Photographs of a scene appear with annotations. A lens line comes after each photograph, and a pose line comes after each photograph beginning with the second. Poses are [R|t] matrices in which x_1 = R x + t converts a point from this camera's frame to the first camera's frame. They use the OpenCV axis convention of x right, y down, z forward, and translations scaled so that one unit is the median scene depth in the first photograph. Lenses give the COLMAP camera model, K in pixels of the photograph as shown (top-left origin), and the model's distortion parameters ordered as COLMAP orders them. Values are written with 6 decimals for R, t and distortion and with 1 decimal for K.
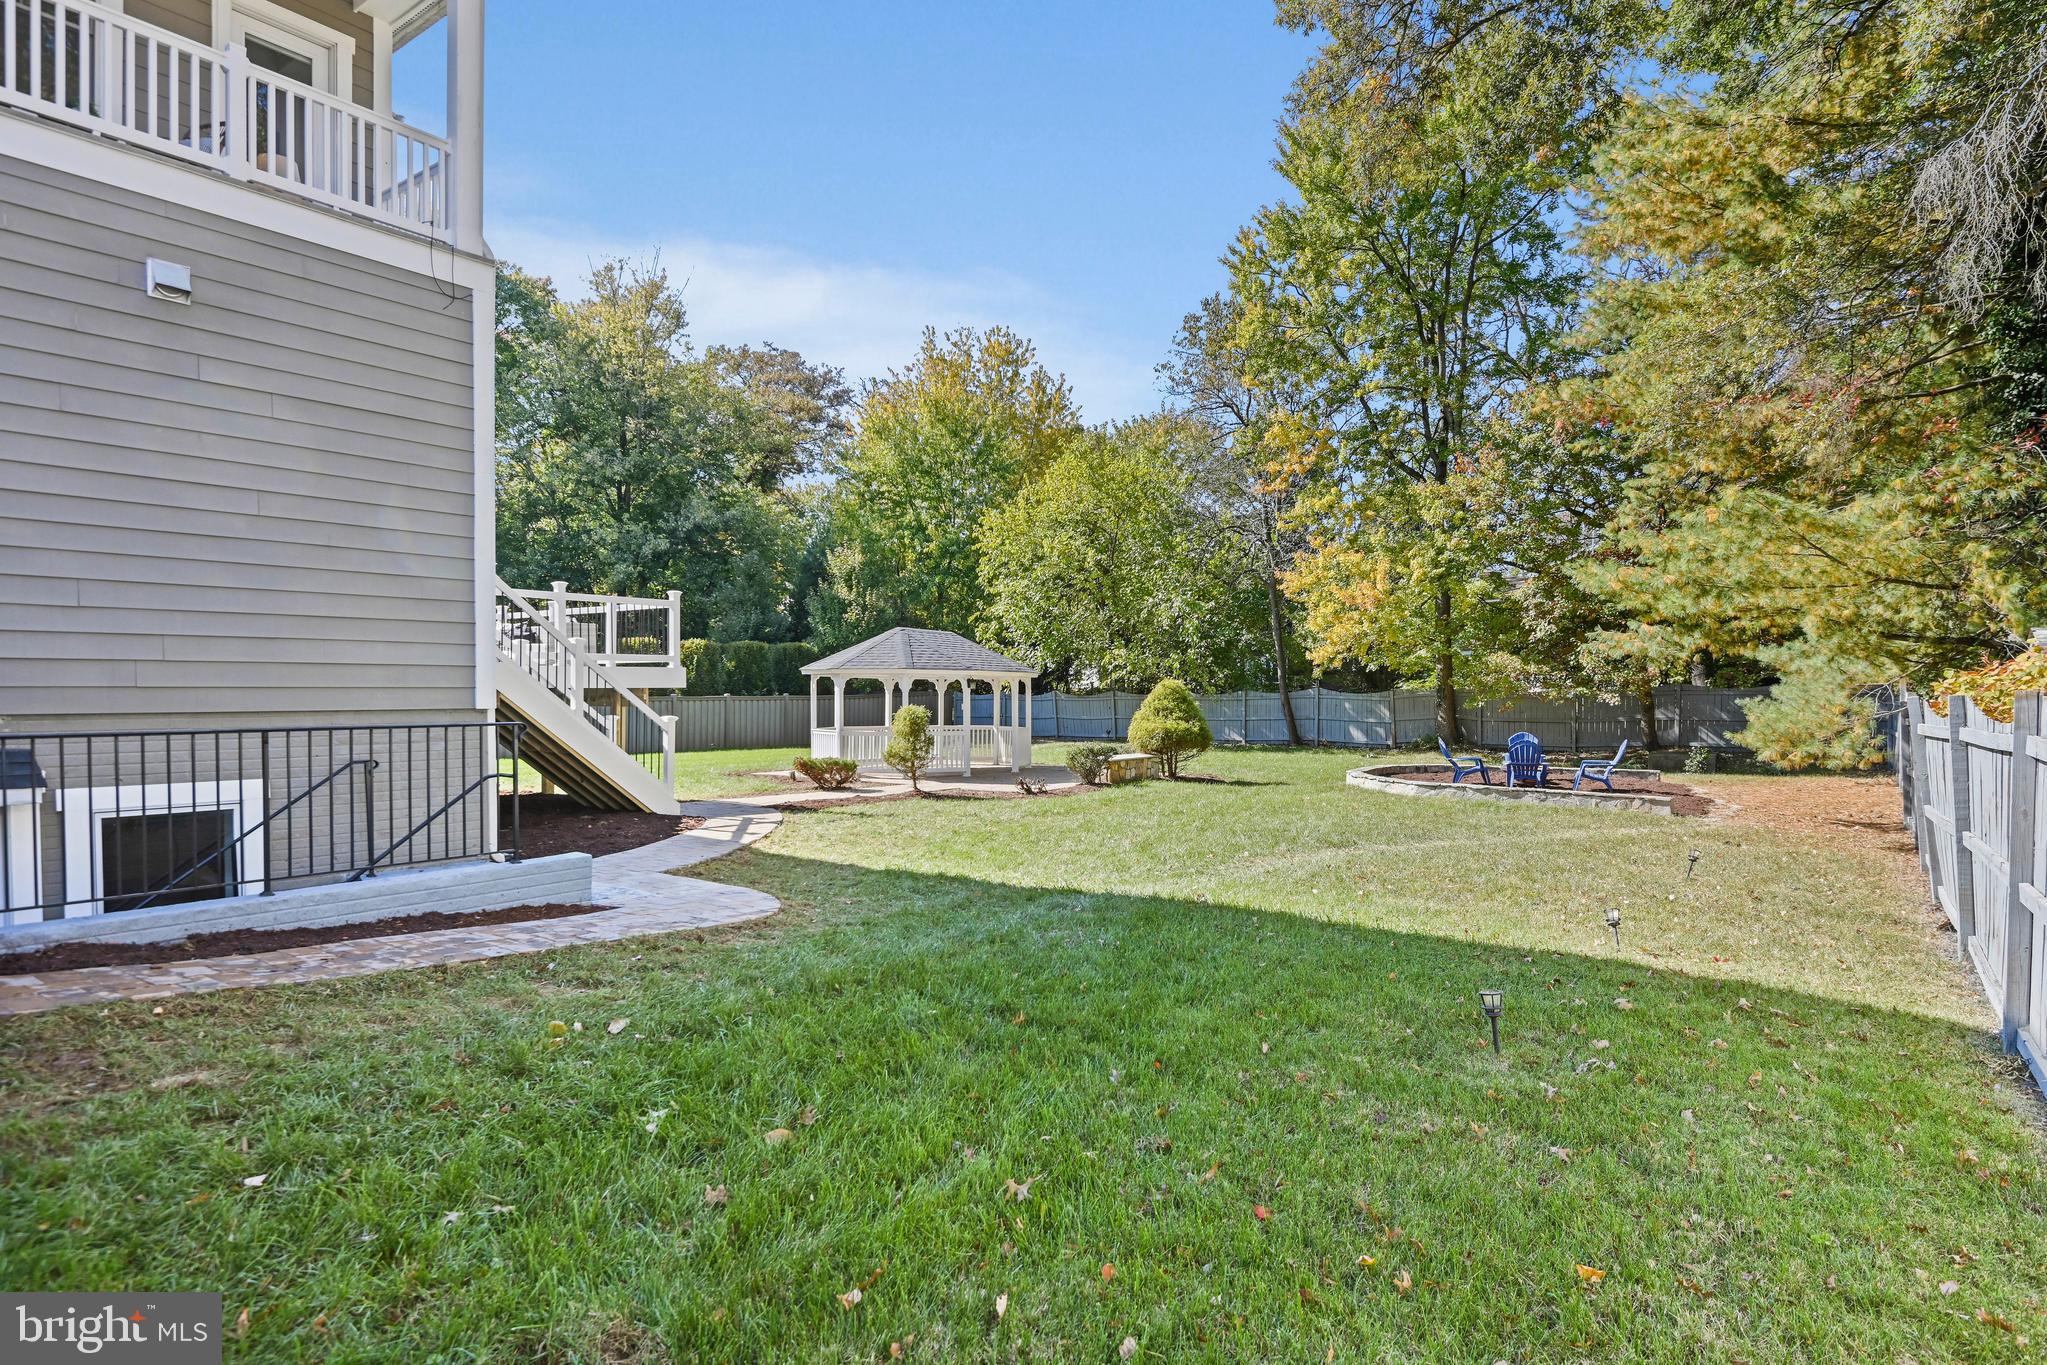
lens RADIAL K [[1112.8, 0, 1024.1], [0, 1112.8, 691.2], [0, 0, 1]] dist [-0.000353, -0.001172]
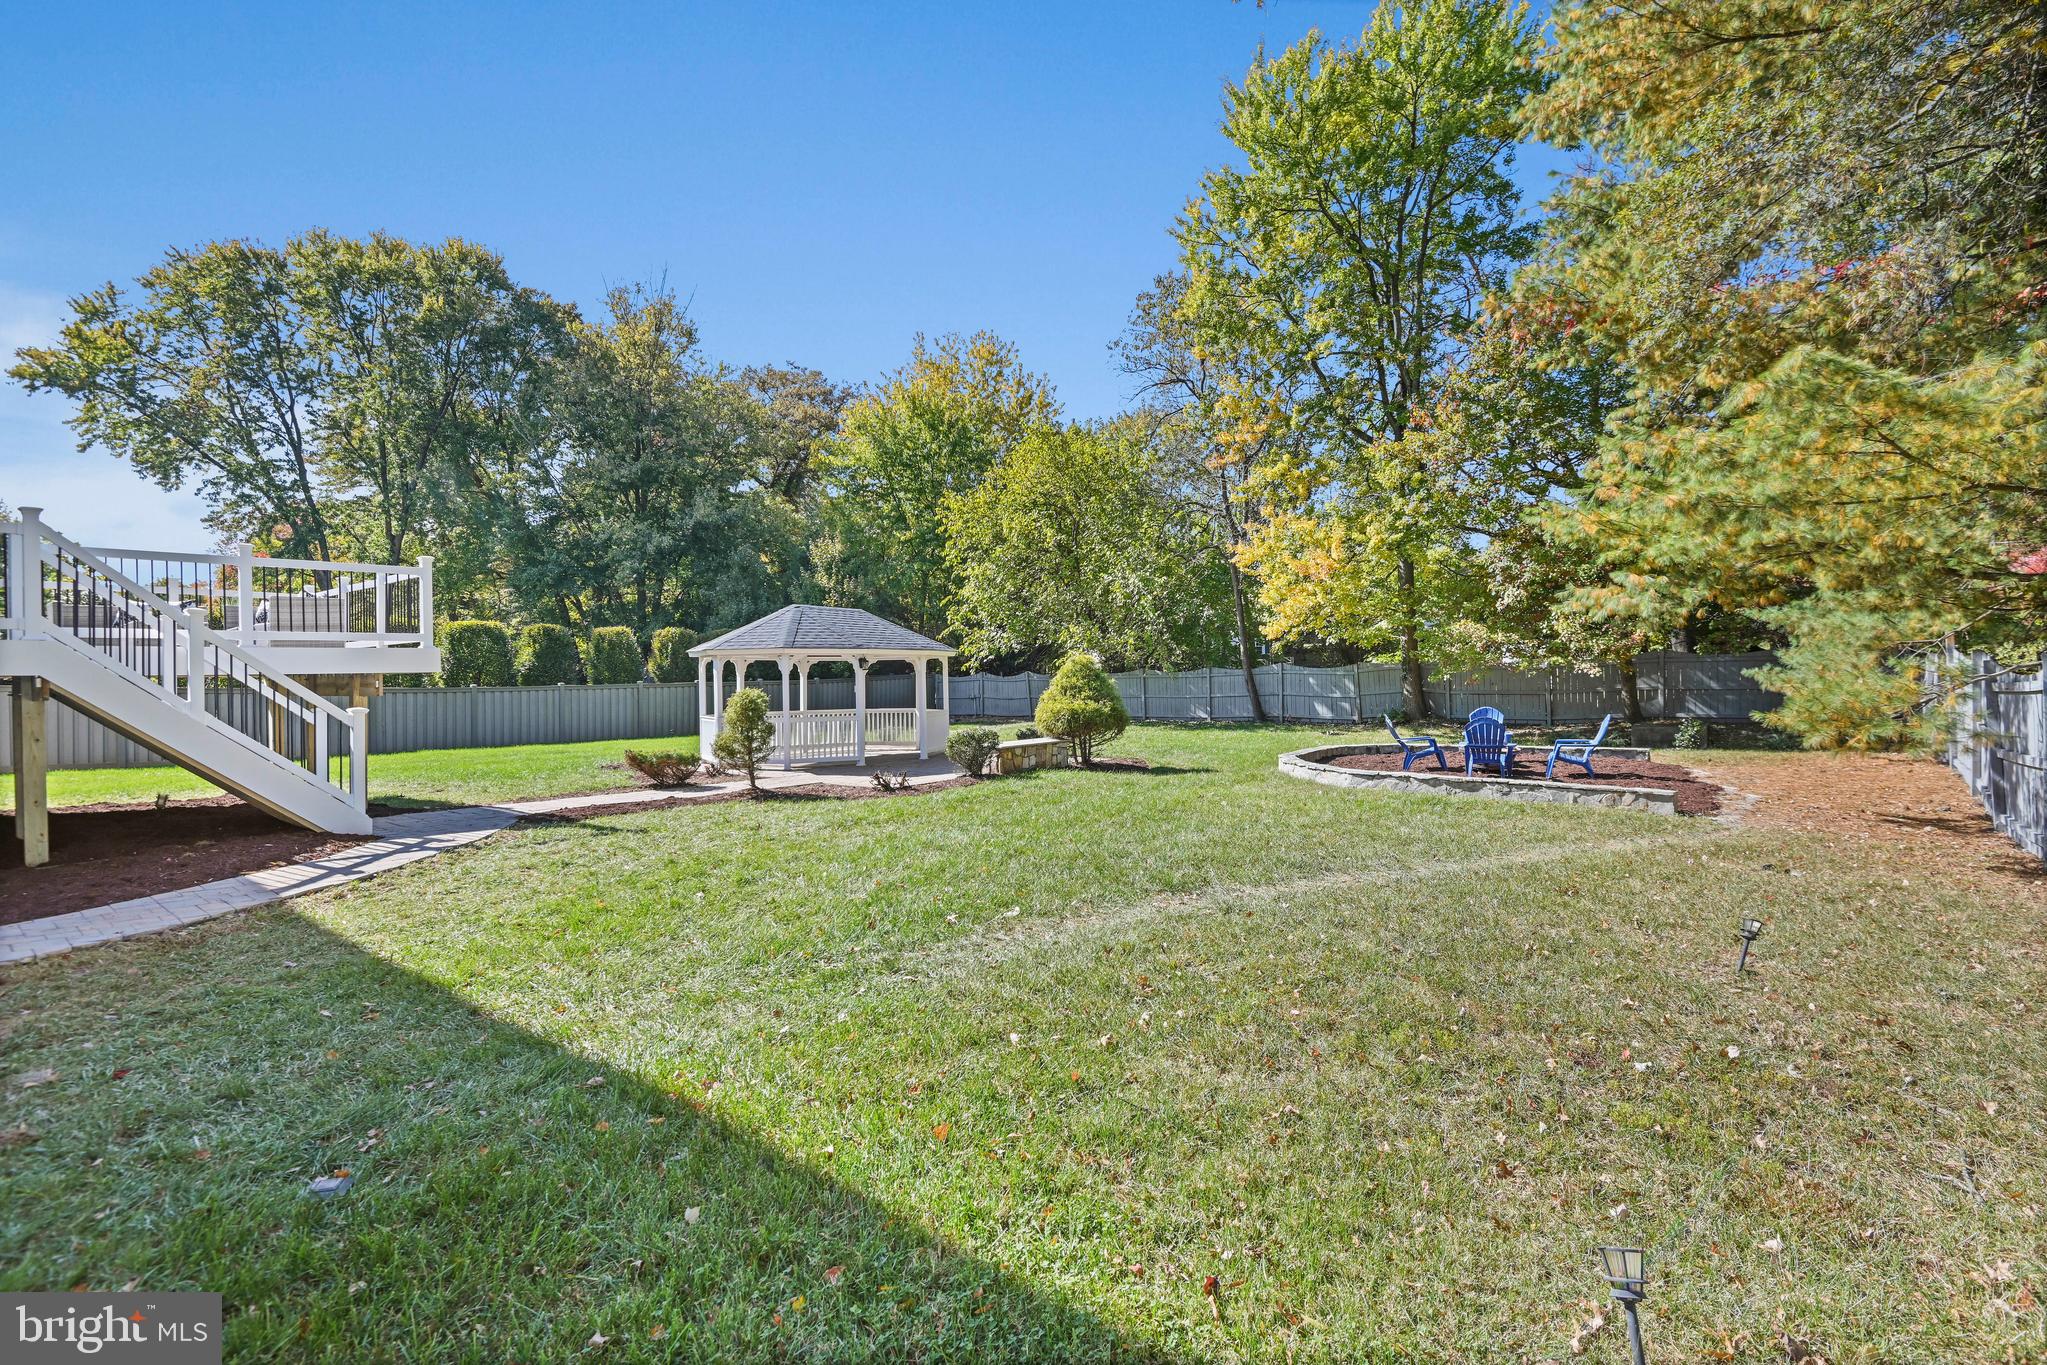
lens RADIAL K [[924.2, 0, 1022.6], [0, 924.2, 663.8], [0, 0, 1]] dist [0.000632, 0.000513]
pose [[0.997877, -0.018473, -0.062445, 0.098140], [0.017805, 0.999778, -0.011231, 0.003048], [0.062638, 0.010095, 0.997985, 0.188814]]
